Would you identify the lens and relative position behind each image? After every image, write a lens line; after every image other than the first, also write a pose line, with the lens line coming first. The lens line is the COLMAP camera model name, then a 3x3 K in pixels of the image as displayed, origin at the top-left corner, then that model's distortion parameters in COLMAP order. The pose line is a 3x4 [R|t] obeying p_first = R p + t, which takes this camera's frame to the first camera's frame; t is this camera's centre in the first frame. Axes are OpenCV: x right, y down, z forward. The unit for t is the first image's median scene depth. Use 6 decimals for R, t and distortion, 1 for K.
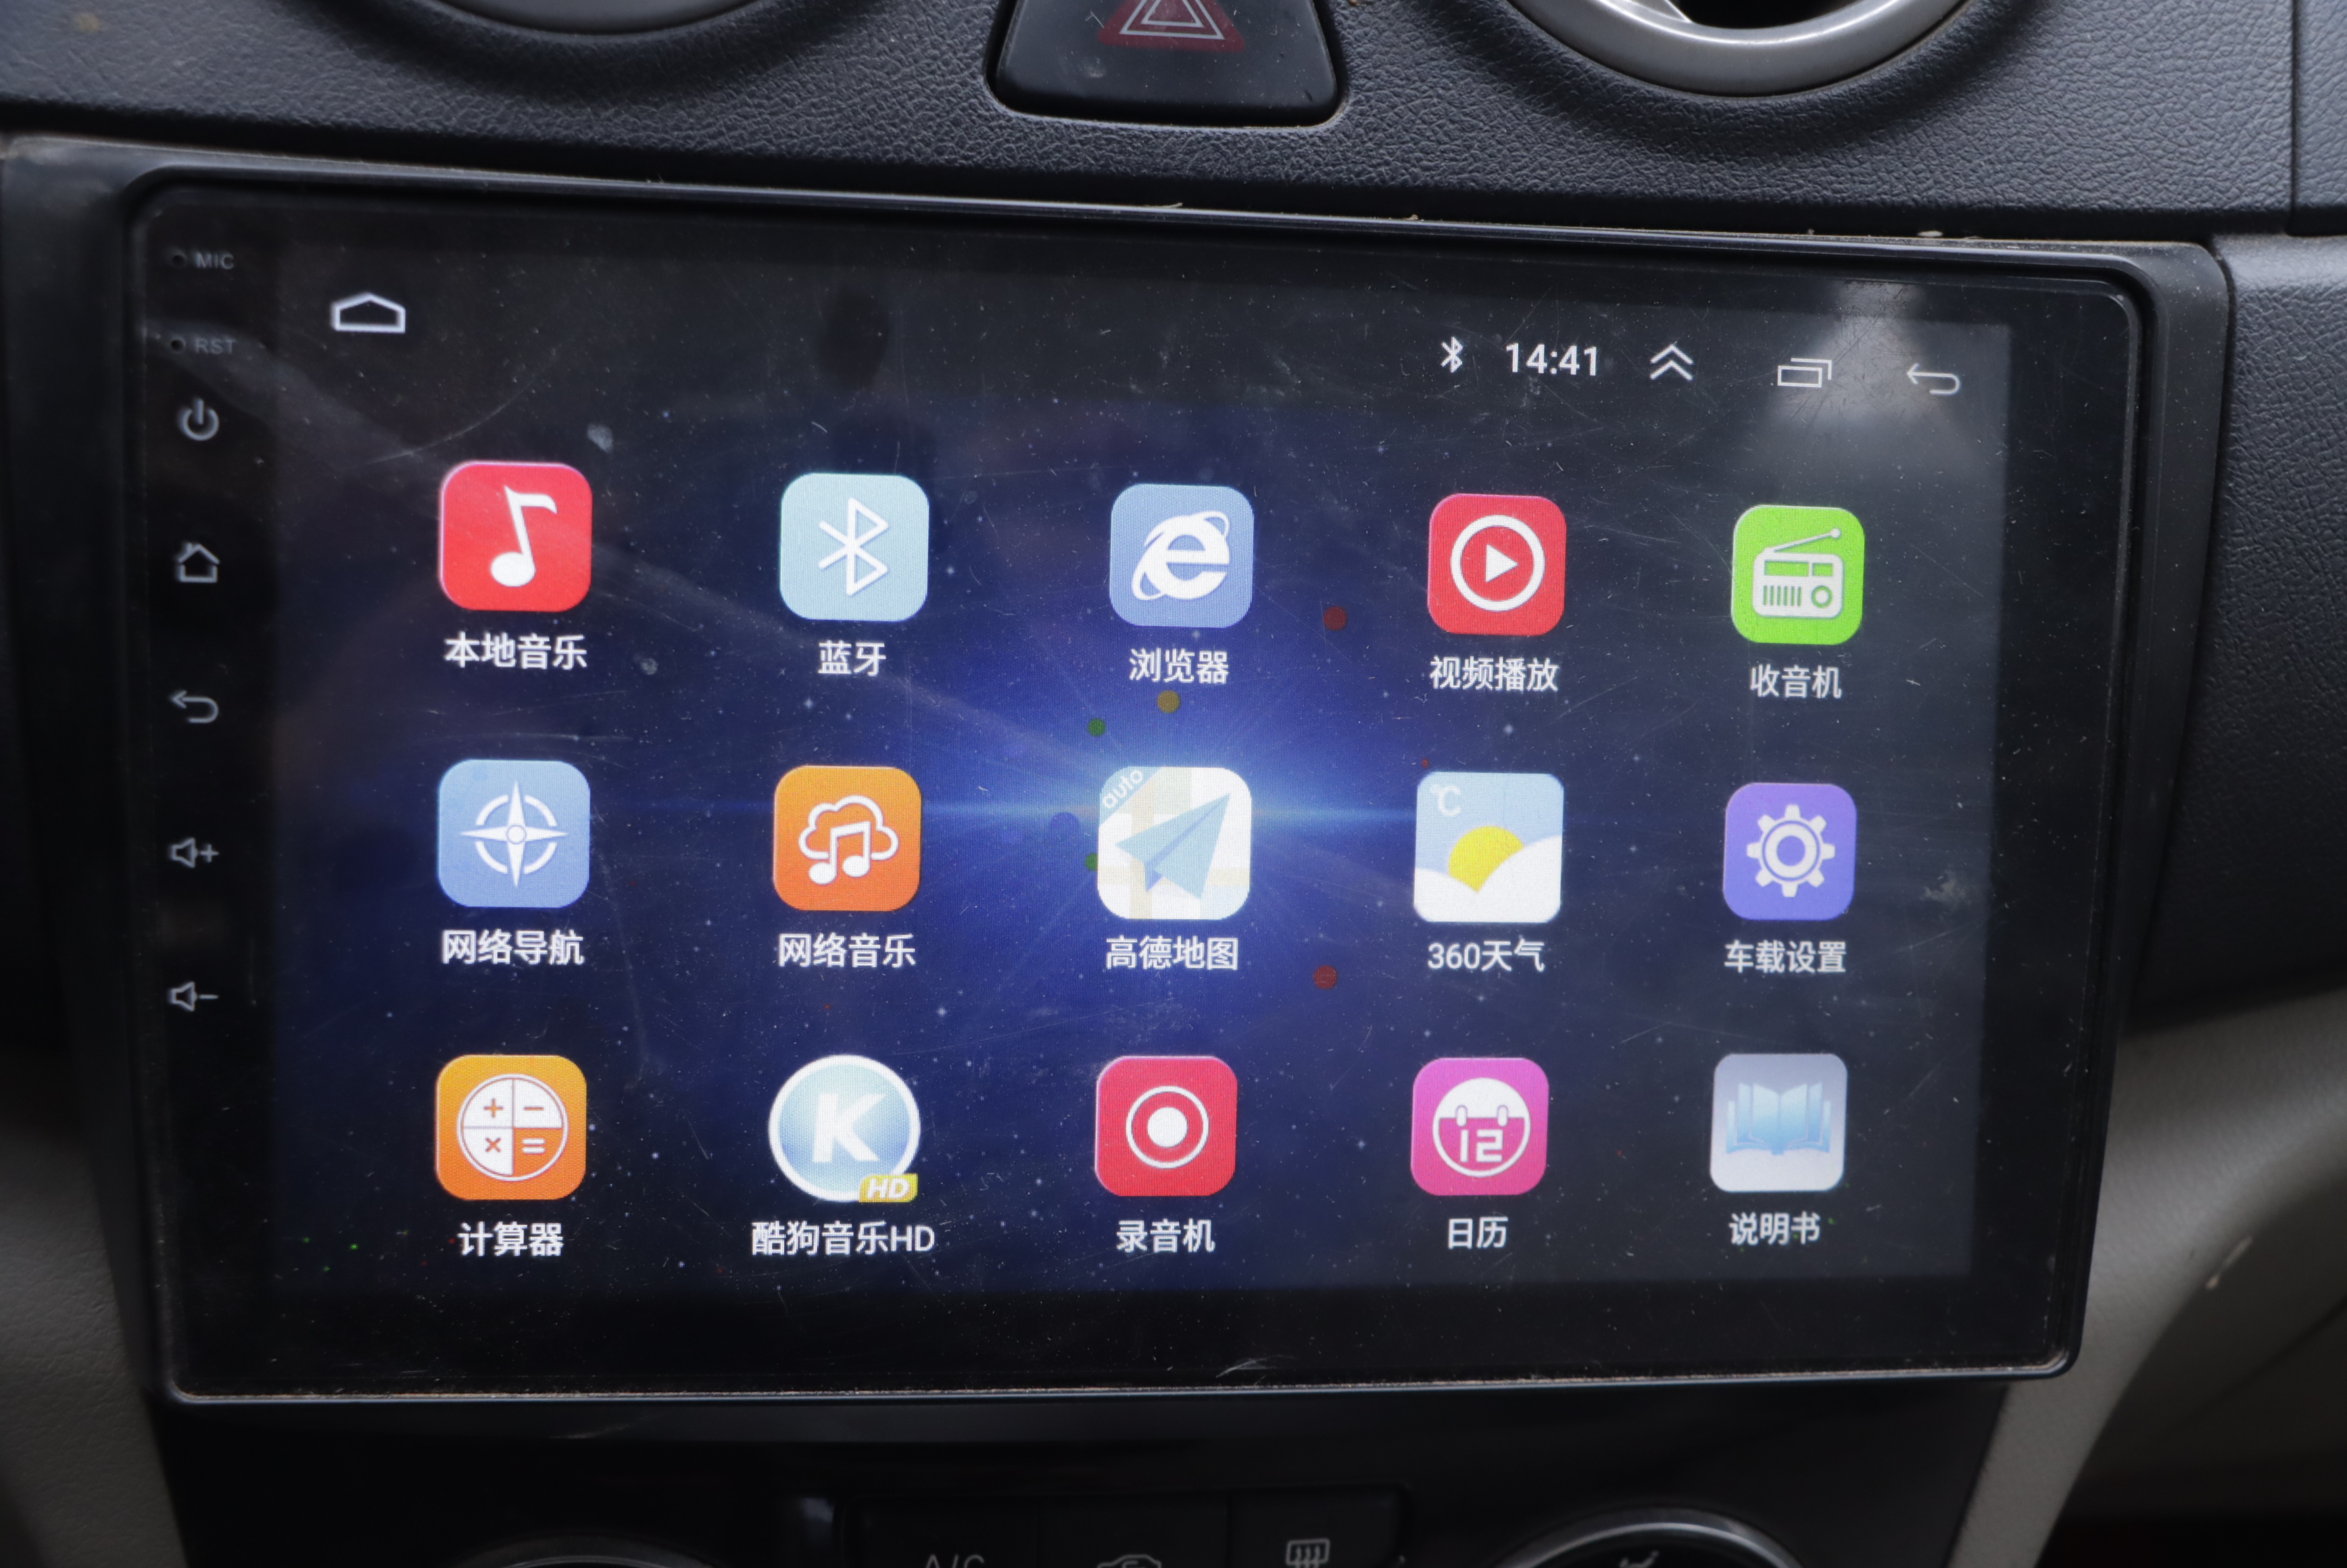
lens RADIAL K [[2846.4, 0, 1154.2], [0, 2846.4, 817.6], [0, 0, 1]] dist [-0.138351, 0.303310]
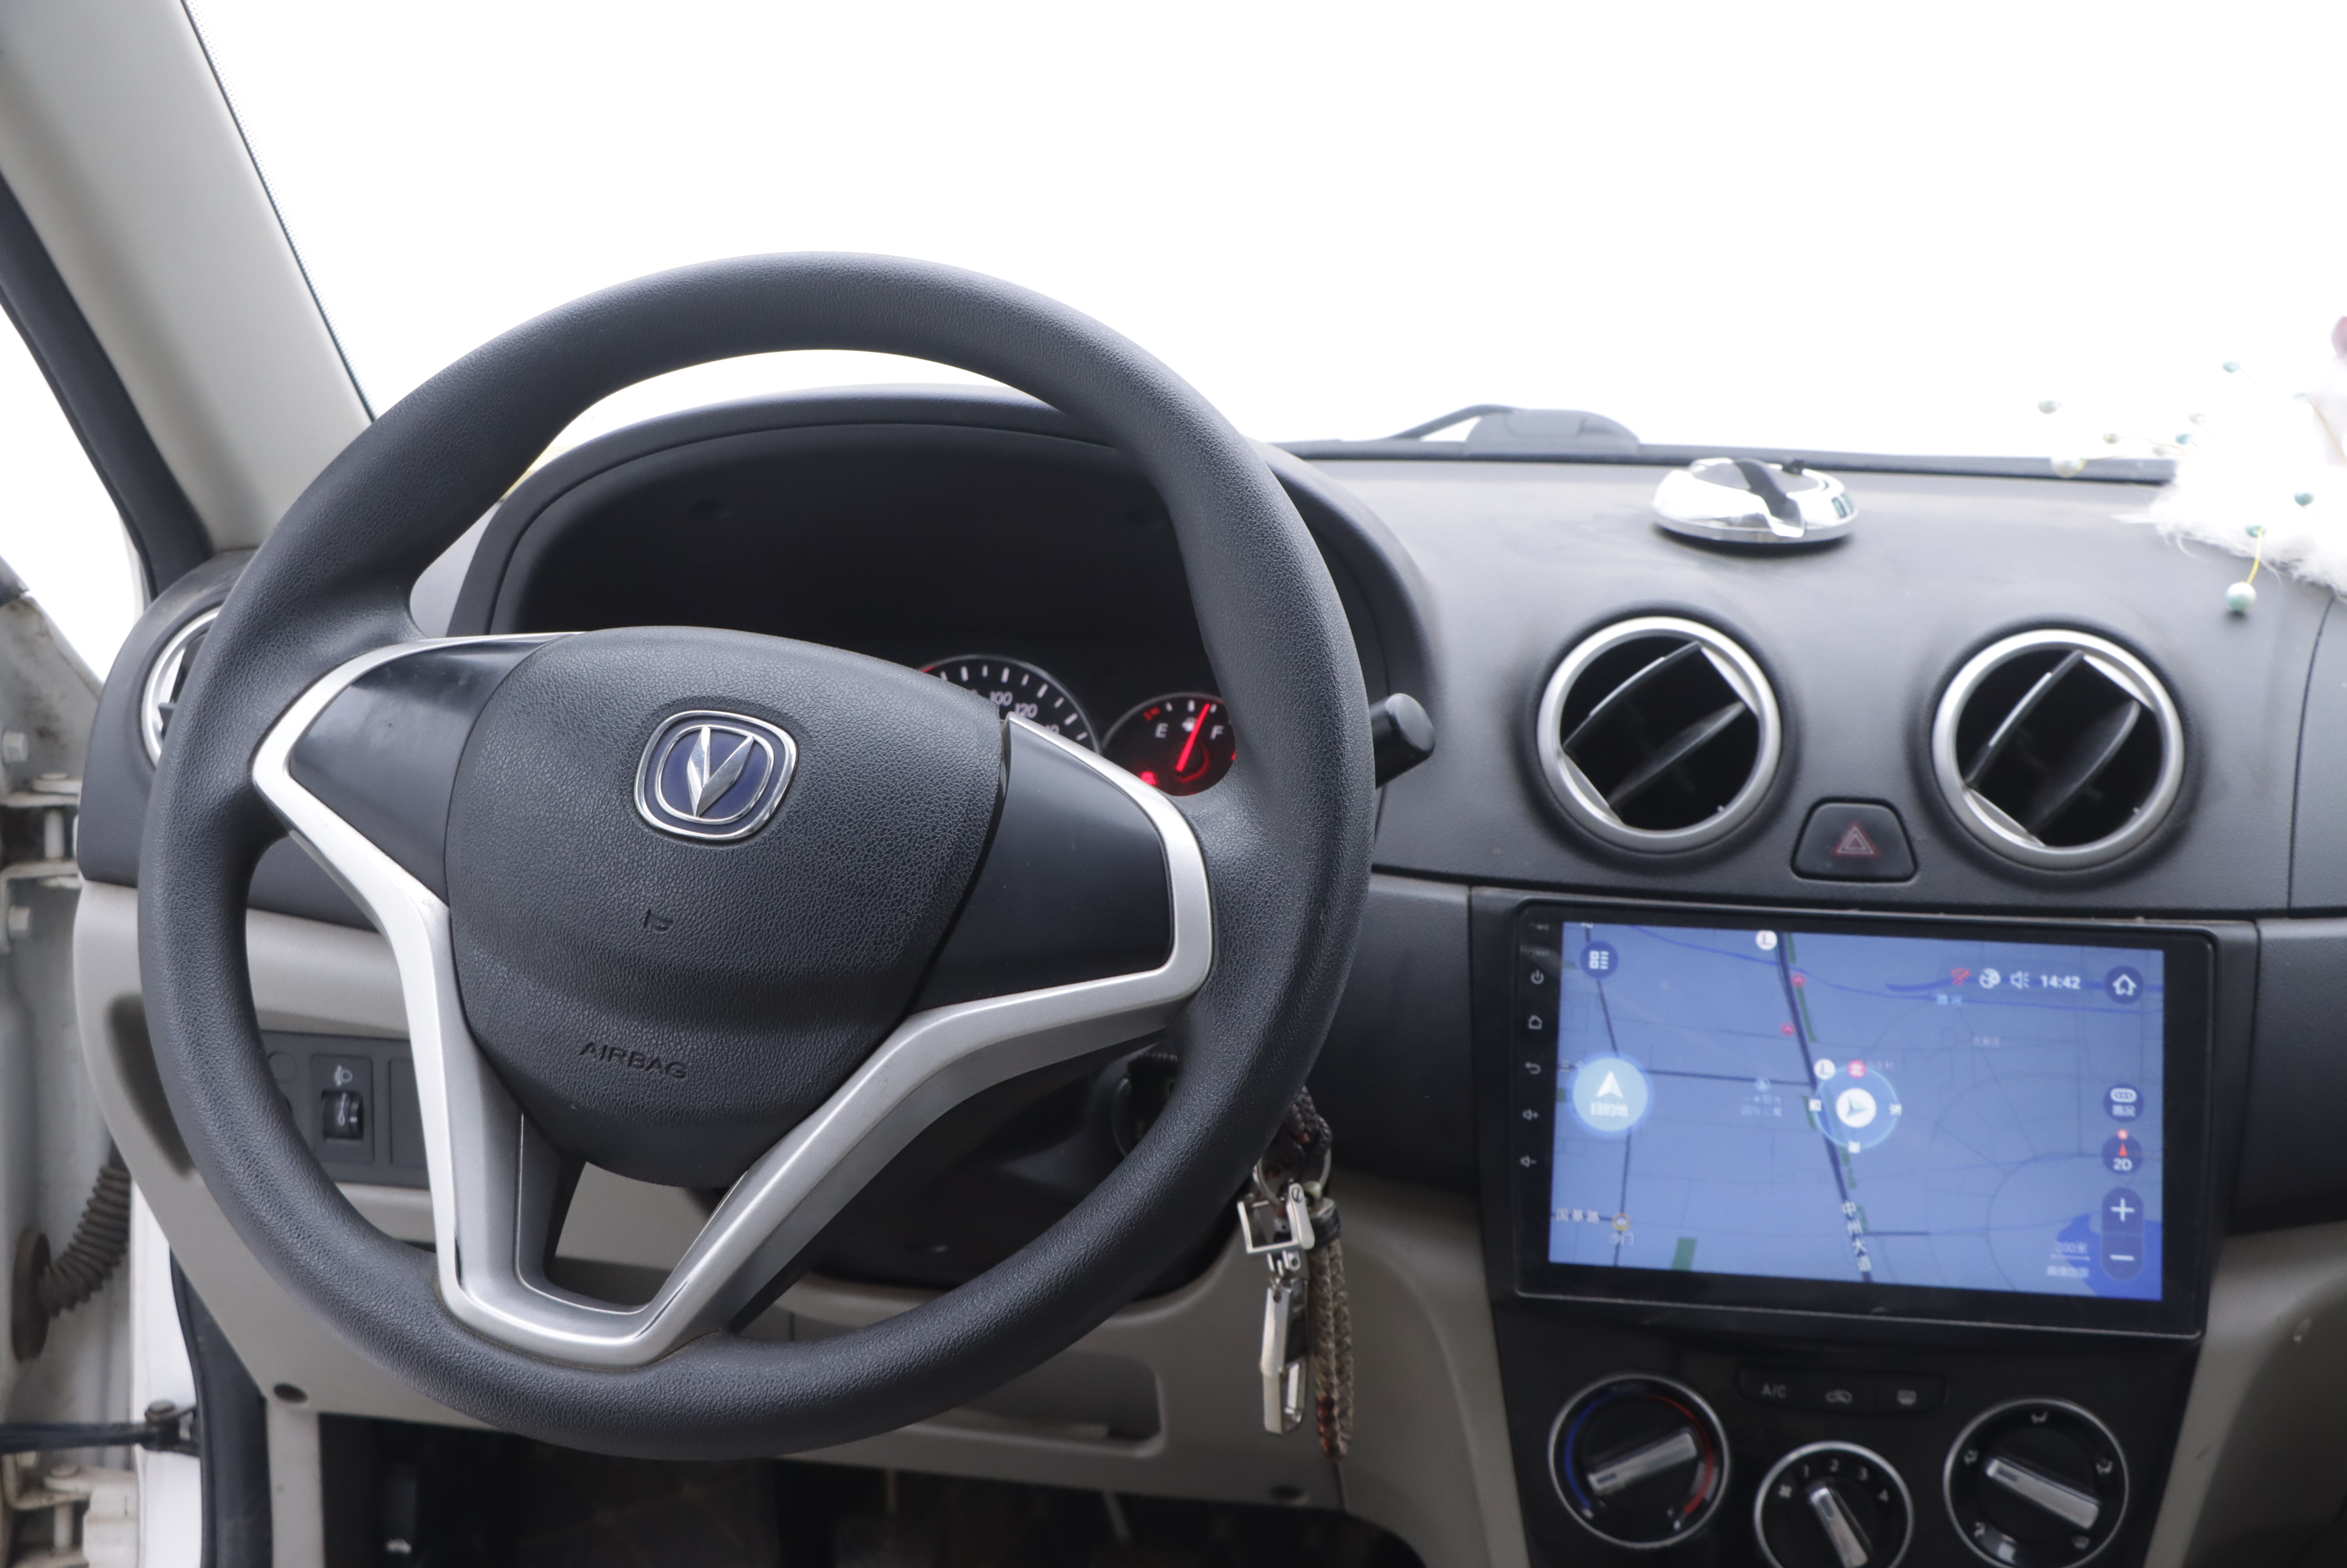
lens RADIAL K [[2591.0, 0, 1190.5], [0, 2591.0, 834.1], [0, 0, 1]] dist [-0.113547, 0.307502]
pose [[0.963807, -0.005940, -0.266535, 0.053994], [-0.053829, 0.974825, -0.216376, 0.320365], [0.261110, 0.222892, 0.939223, -1.700906]]
